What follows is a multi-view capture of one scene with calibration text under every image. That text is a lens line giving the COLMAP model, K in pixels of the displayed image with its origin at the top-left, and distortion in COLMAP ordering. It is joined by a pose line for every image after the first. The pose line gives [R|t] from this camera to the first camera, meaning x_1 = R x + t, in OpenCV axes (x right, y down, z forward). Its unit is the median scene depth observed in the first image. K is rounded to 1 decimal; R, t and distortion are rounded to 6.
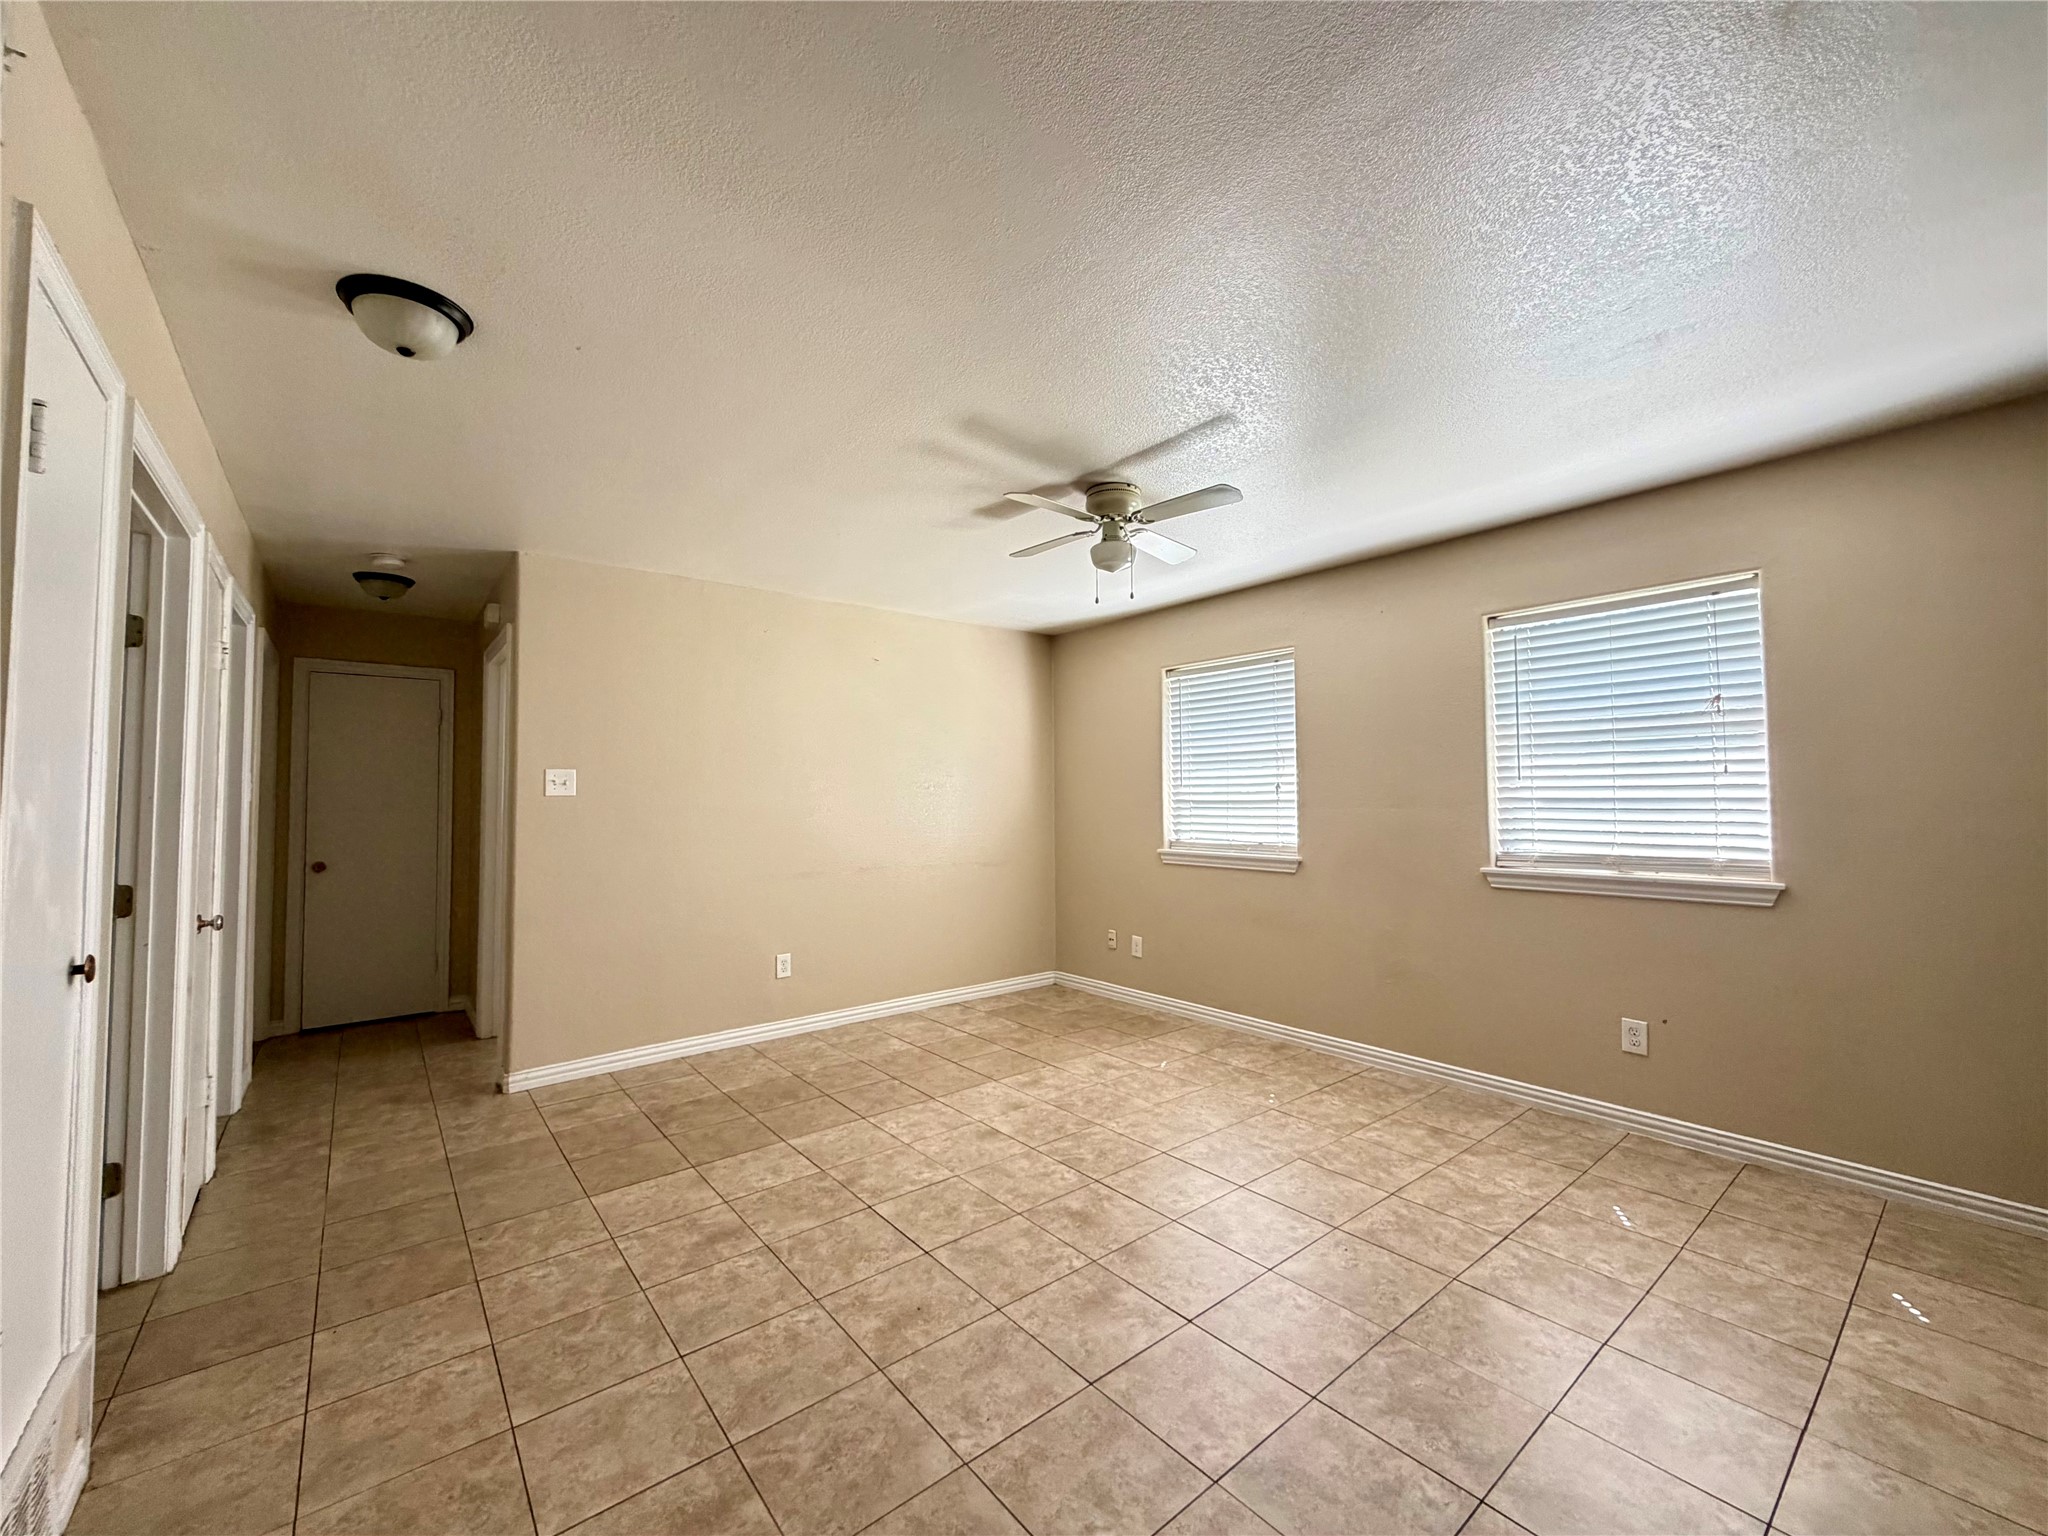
lens RADIAL K [[816.0, 0, 1010.6], [0, 816.0, 762.8], [0, 0, 1]] dist [0.000293, -0.000027]
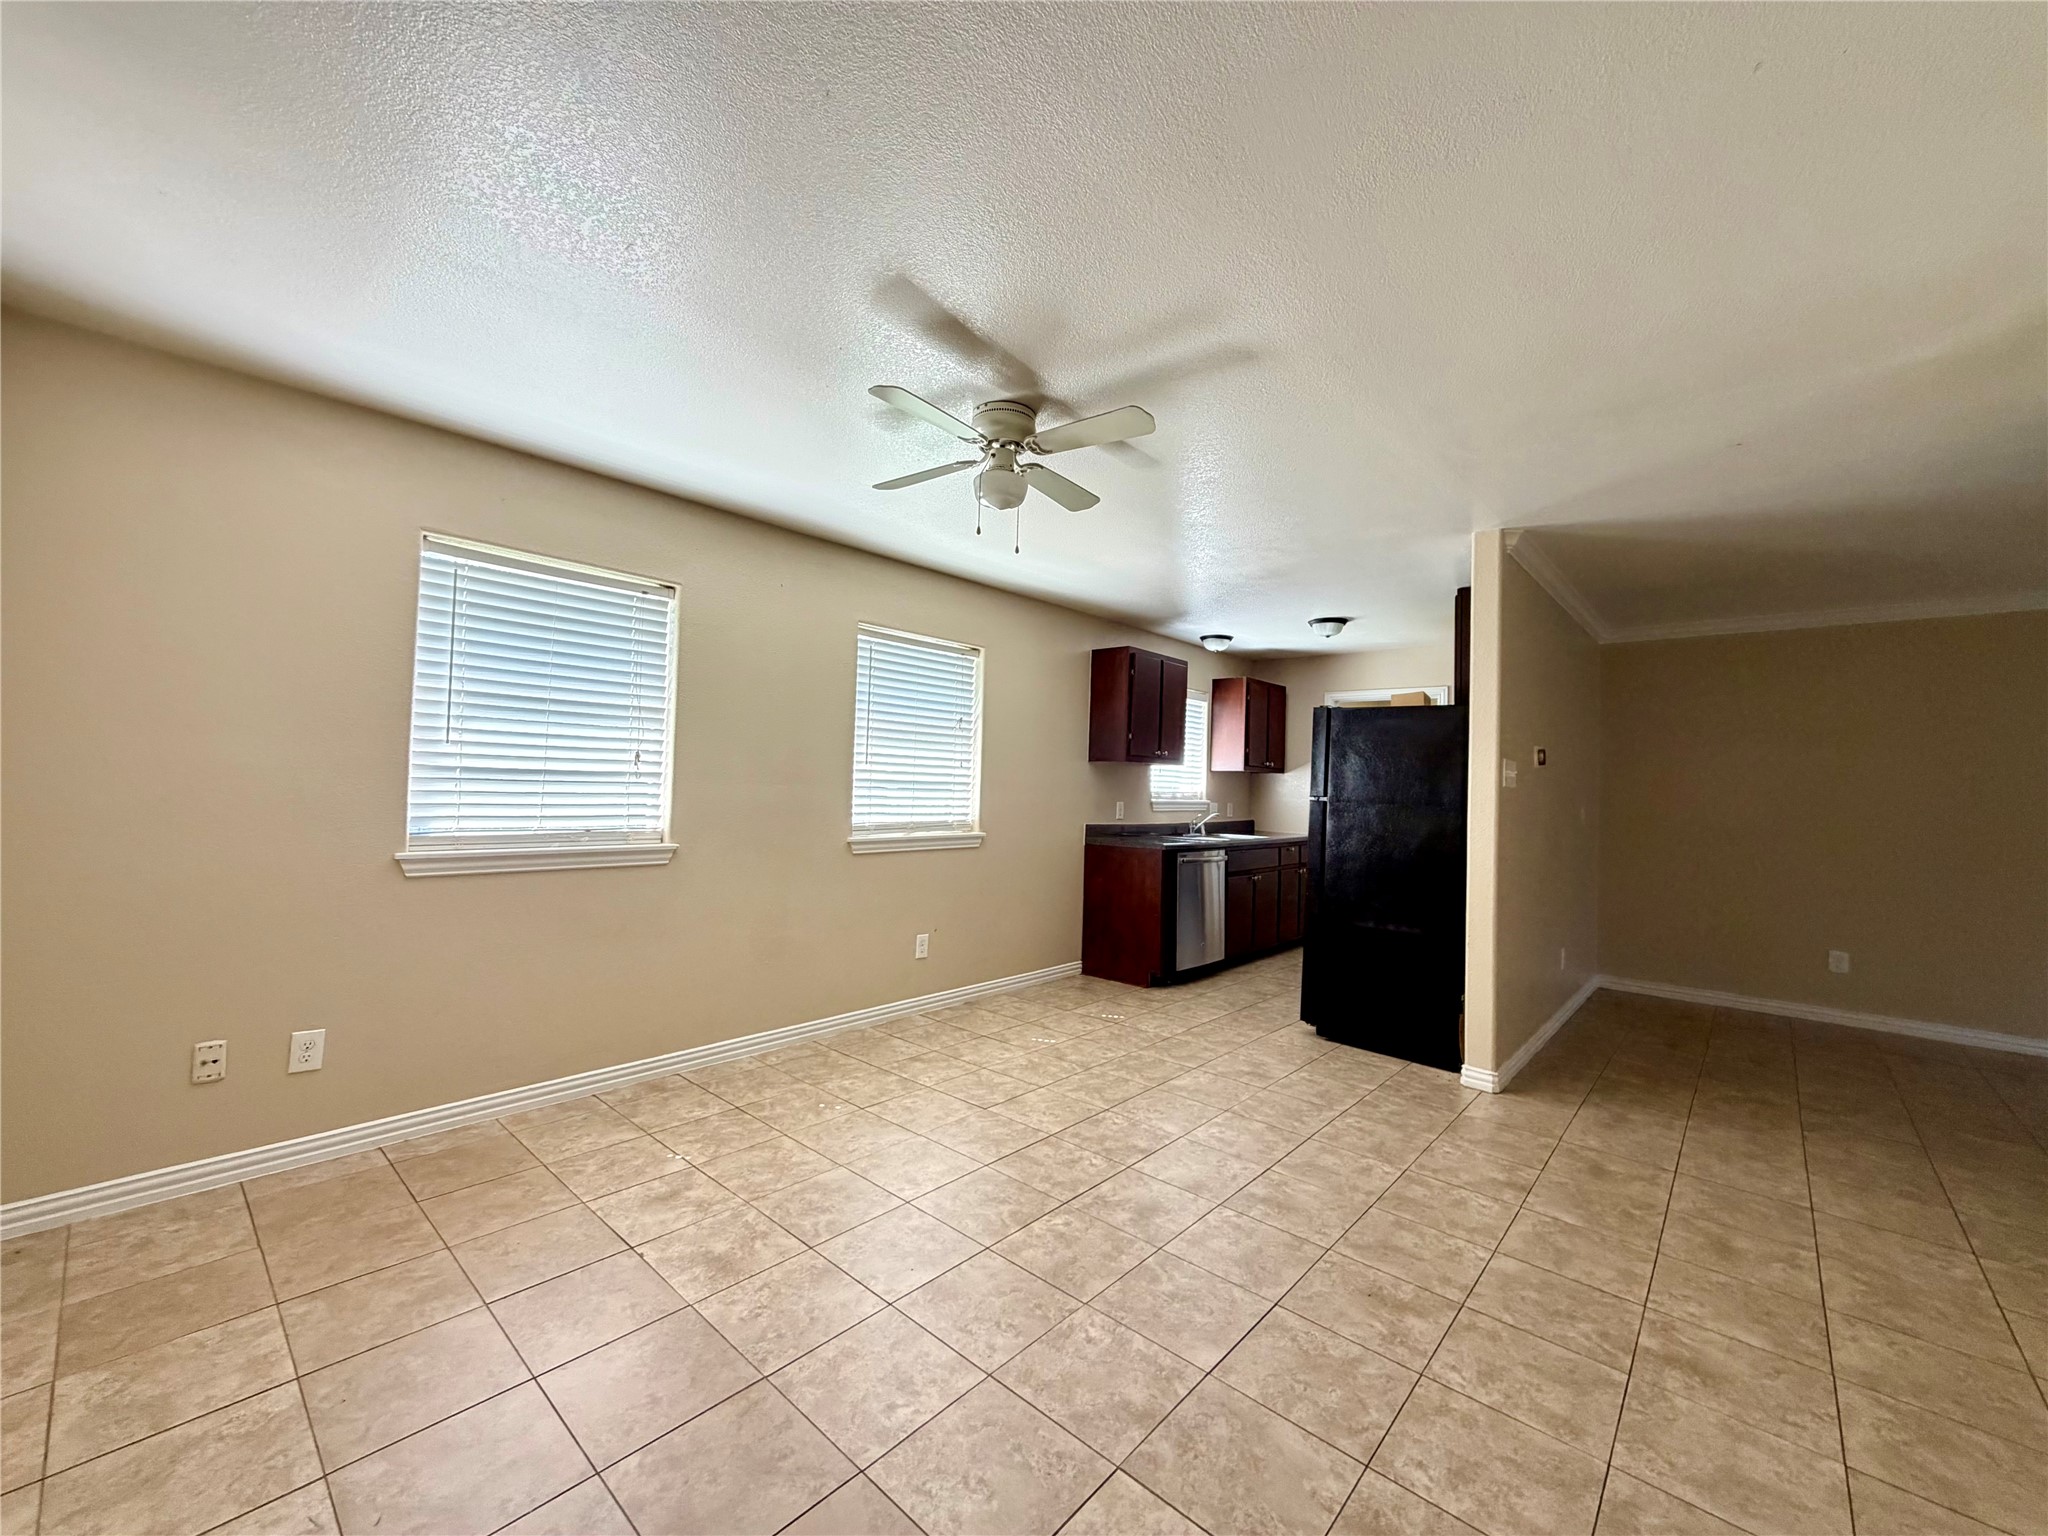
lens RADIAL K [[816.0, 0, 1027.0], [0, 816.0, 763.6], [0, 0, 1]] dist [0.000293, -0.000027]
pose [[-0.169341, 0.028815, 0.985136, -0.674828], [-0.072215, 0.996523, -0.041561, 0.058406], [-0.982908, -0.078180, -0.166671, 1.051072]]
